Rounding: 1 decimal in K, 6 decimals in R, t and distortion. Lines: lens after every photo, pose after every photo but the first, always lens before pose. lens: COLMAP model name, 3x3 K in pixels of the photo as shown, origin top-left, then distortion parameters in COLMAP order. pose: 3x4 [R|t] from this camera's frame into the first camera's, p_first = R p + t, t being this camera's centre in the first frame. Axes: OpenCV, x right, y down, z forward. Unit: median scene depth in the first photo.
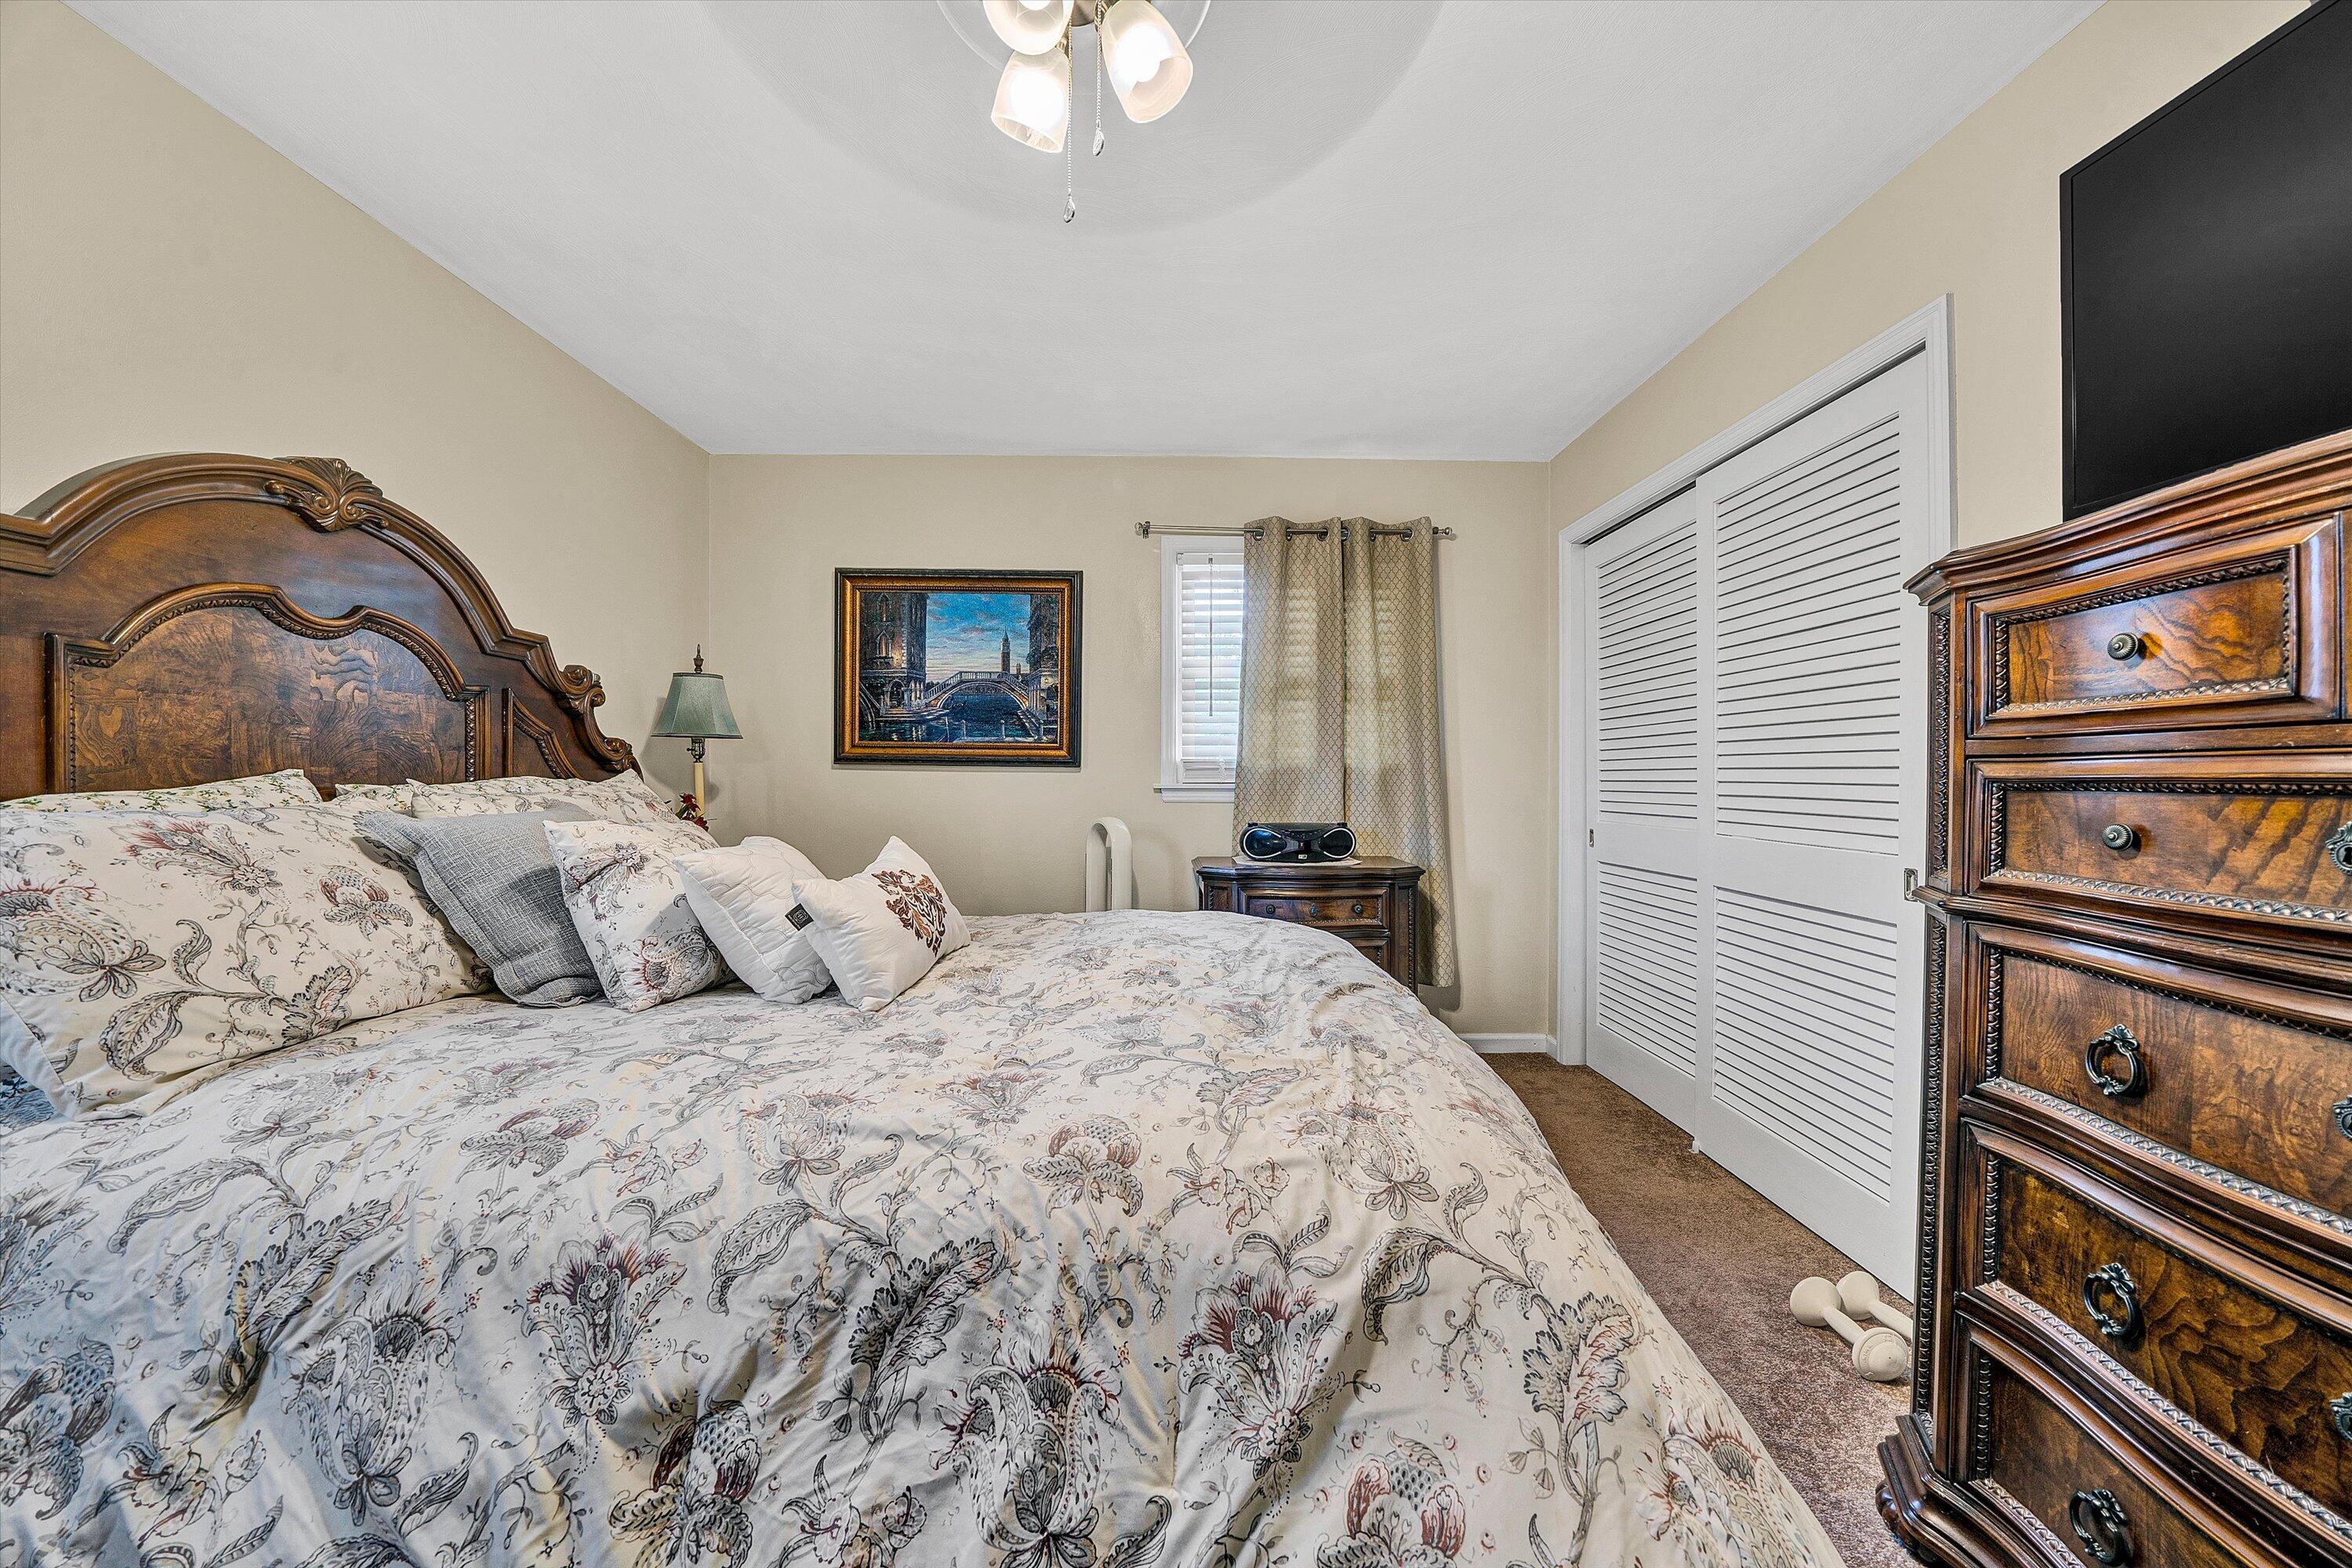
lens RADIAL K [[811.0, 0, 1176.0], [0, 811.0, 784.0], [0, 0, 1]] dist [-0.029883, 0.004141]
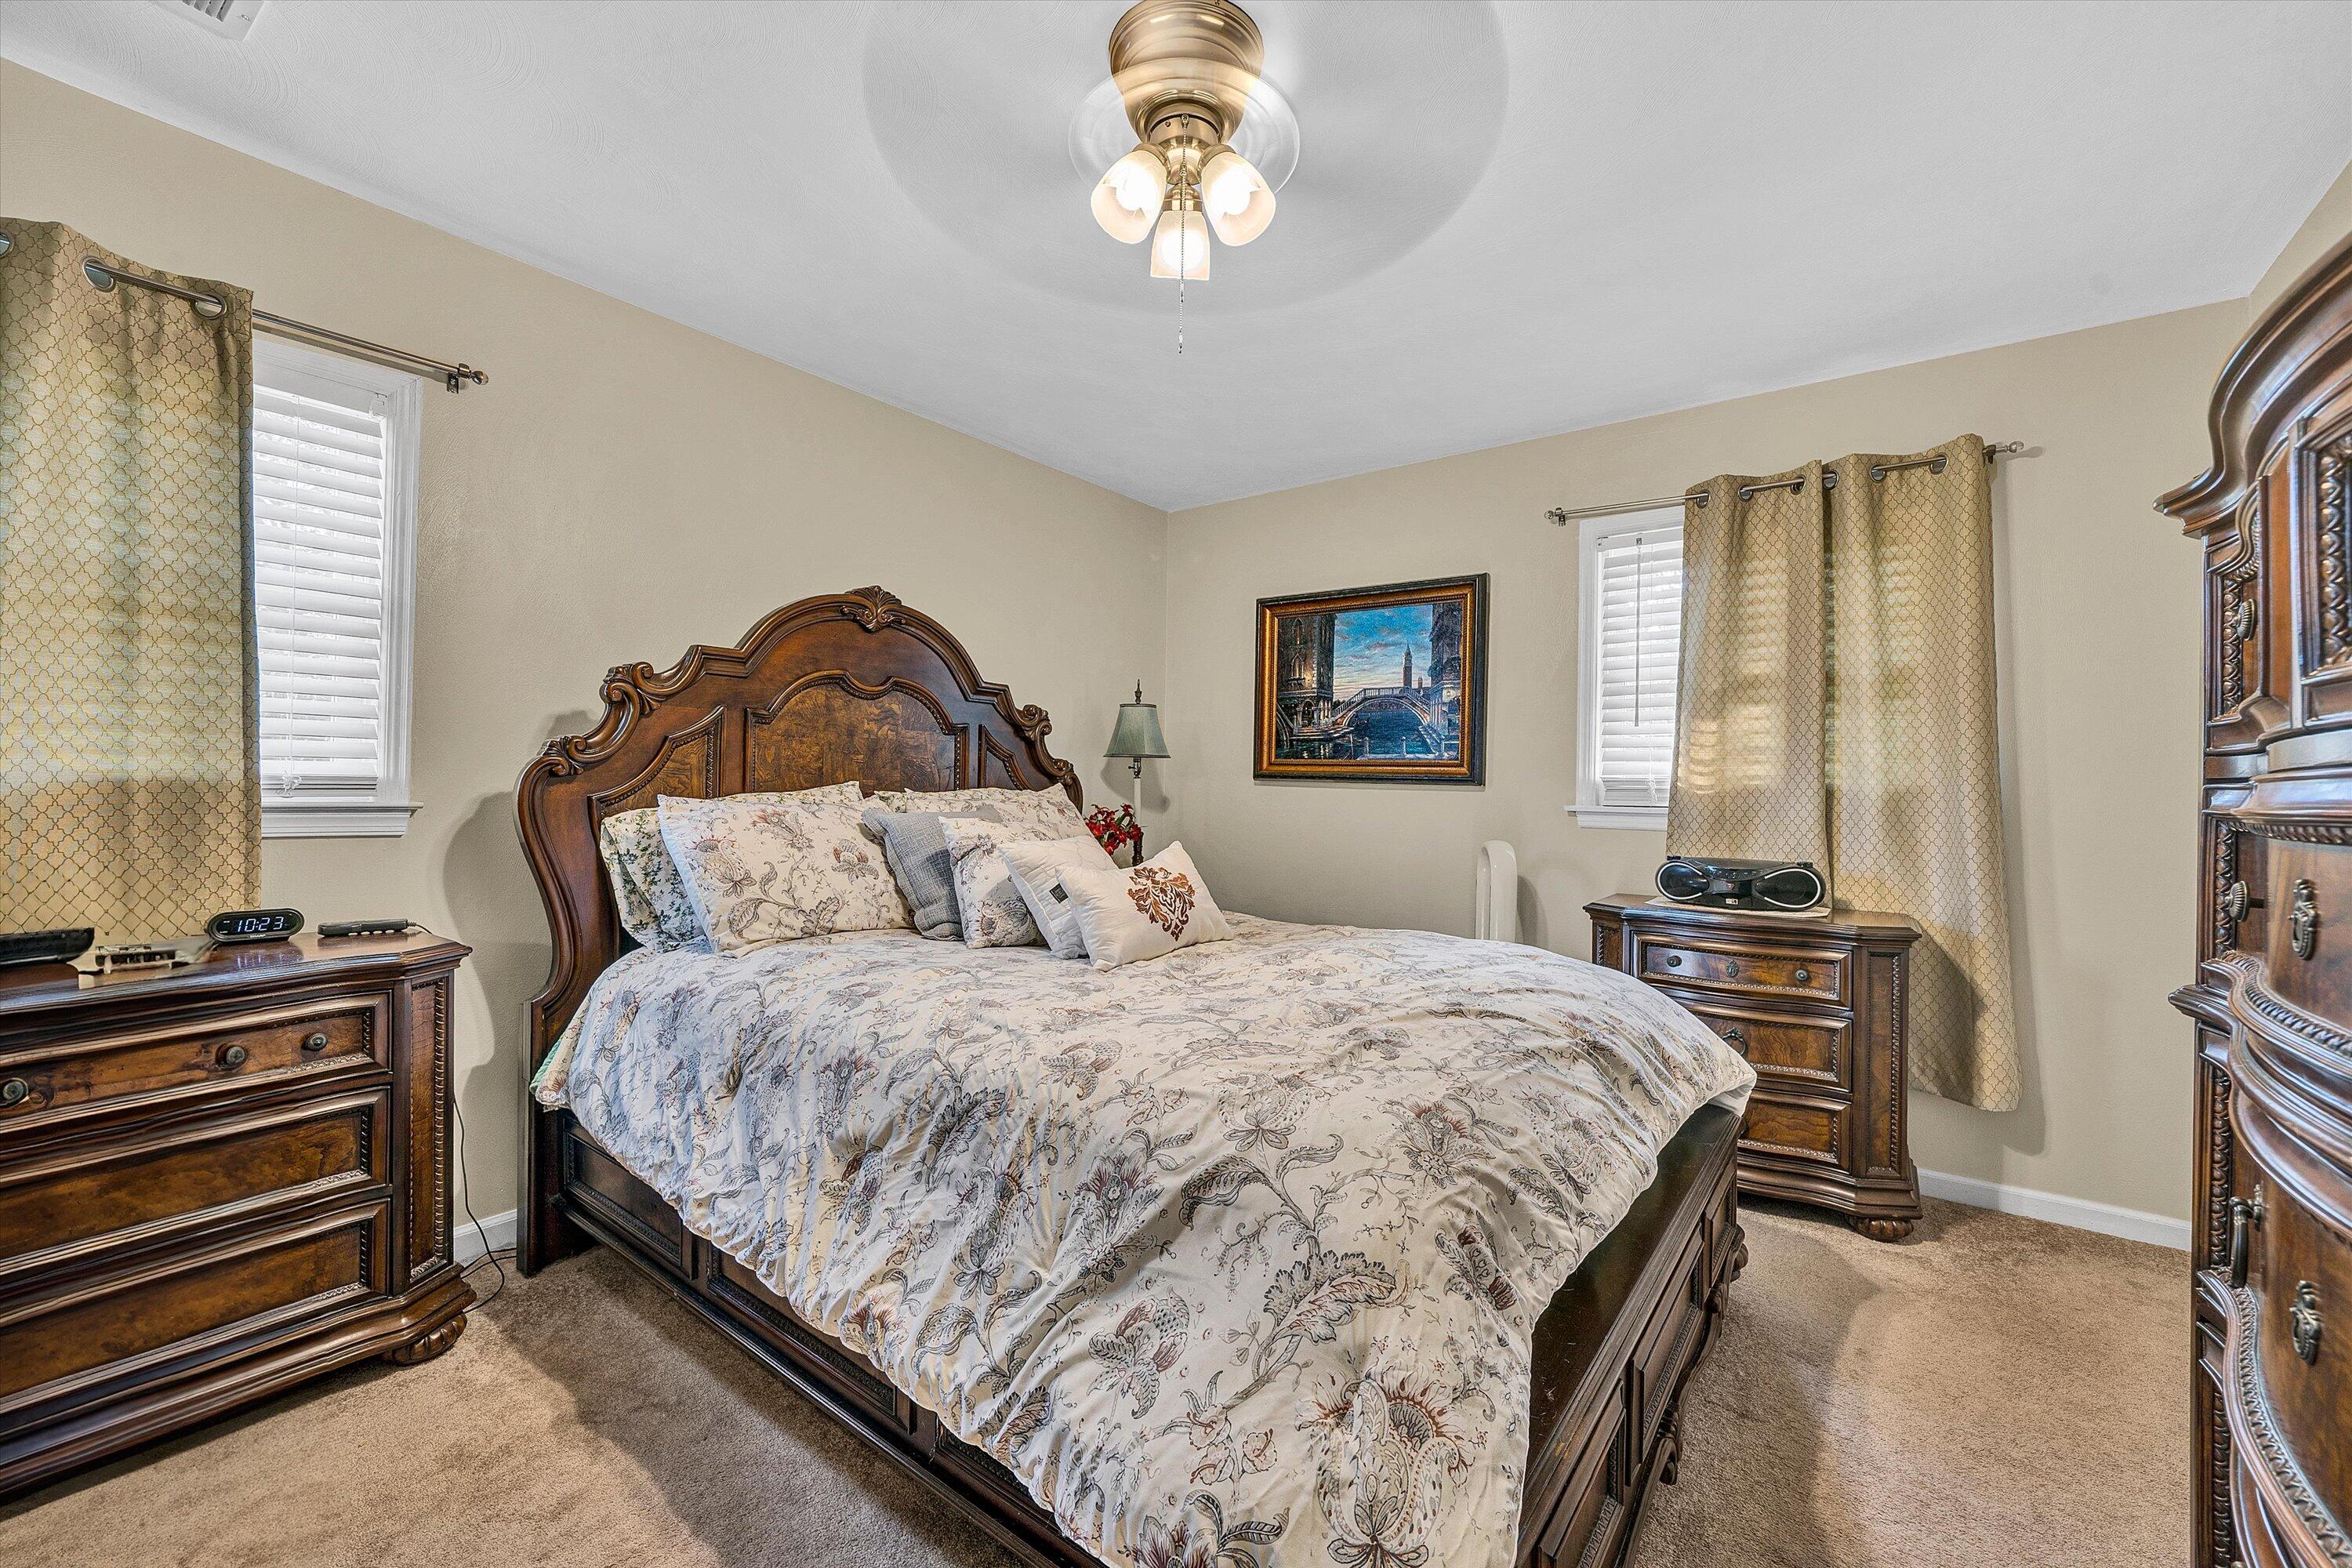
lens RADIAL K [[929.8, 0, 1176.0], [0, 929.8, 784.0], [0, 0, 1]] dist [-0.002106, -0.000078]
pose [[0.794024, 0.009574, -0.607811, 0.646131], [-0.022096, 0.999670, -0.013120, -0.002932], [0.607485, 0.023848, 0.793973, -0.132148]]
